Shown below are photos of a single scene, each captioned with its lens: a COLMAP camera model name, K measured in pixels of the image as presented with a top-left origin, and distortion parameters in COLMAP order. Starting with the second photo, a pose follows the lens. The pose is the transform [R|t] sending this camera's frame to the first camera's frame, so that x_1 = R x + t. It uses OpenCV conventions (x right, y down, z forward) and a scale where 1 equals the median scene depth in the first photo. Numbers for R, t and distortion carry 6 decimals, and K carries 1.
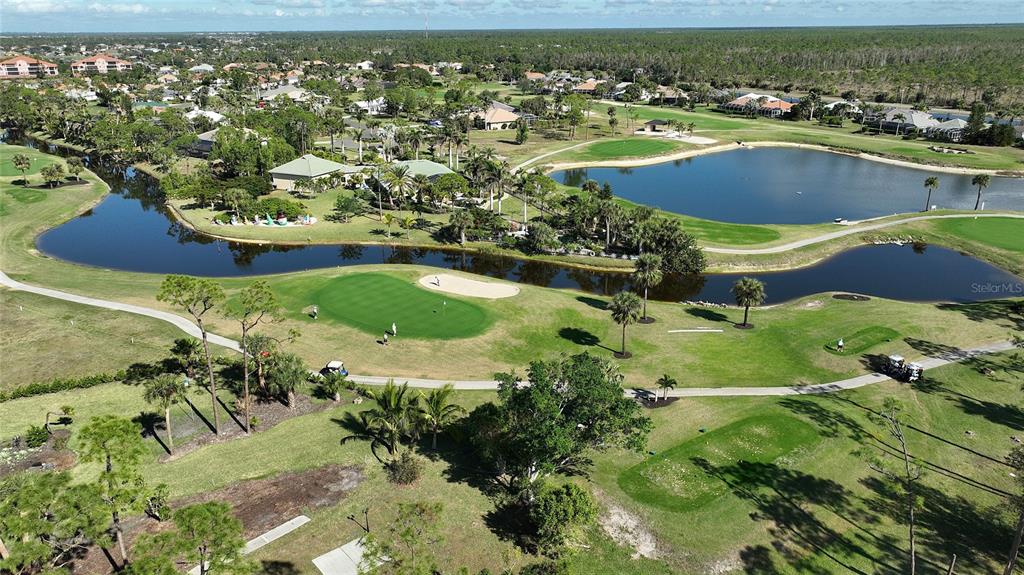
lens RADIAL K [[733.6, 0, 512.0], [0, 733.6, 287.5], [0, 0, 1]] dist [0.004196, 0.003665]
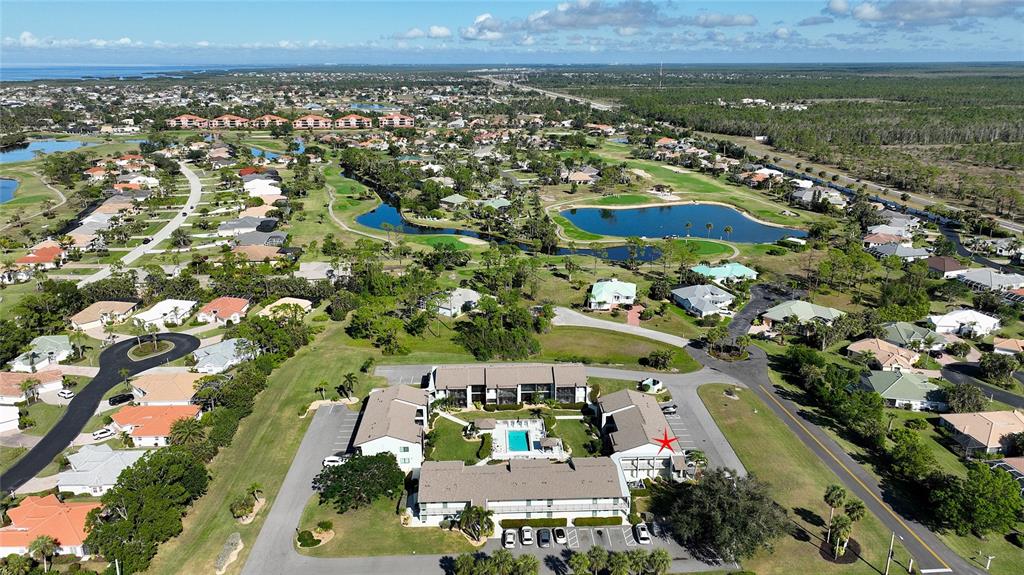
lens RADIAL K [[733.6, 0, 512.0], [0, 733.6, 287.5], [0, 0, 1]] dist [0.004196, 0.003665]
pose [[0.938005, 0.110916, -0.328396, 0.609575], [-0.122547, 0.992351, -0.014865, 0.115805], [0.324235, 0.054187, 0.944423, -1.014975]]
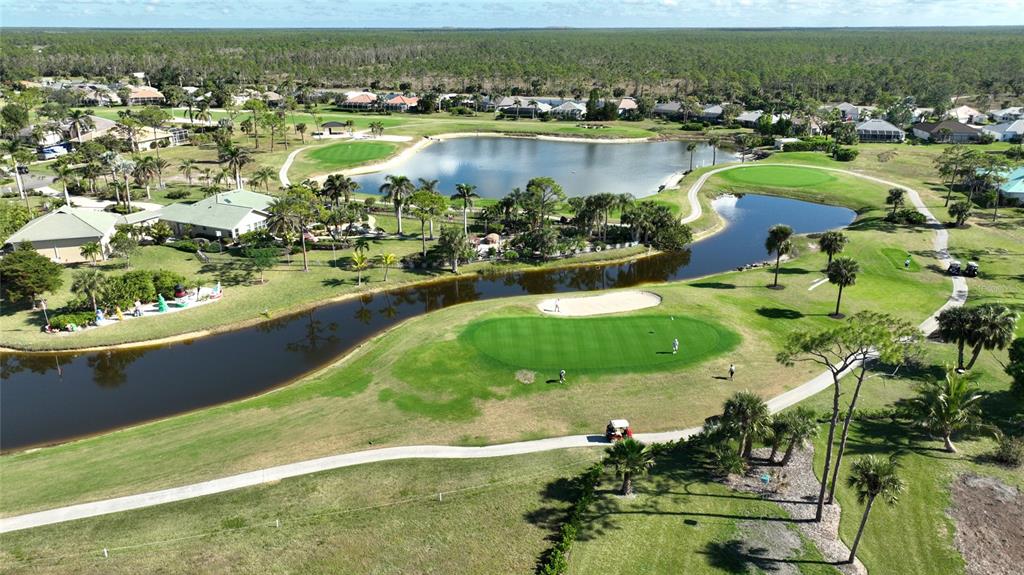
lens RADIAL K [[700.5, 0, 512.0], [0, 700.5, 287.5], [0, 0, 1]] dist [0.003593, 0.001199]
pose [[0.716594, -0.234566, 0.656865, -0.369146], [0.225563, 0.969084, 0.099986, -0.069825], [-0.660011, 0.076515, 0.747349, 0.208456]]
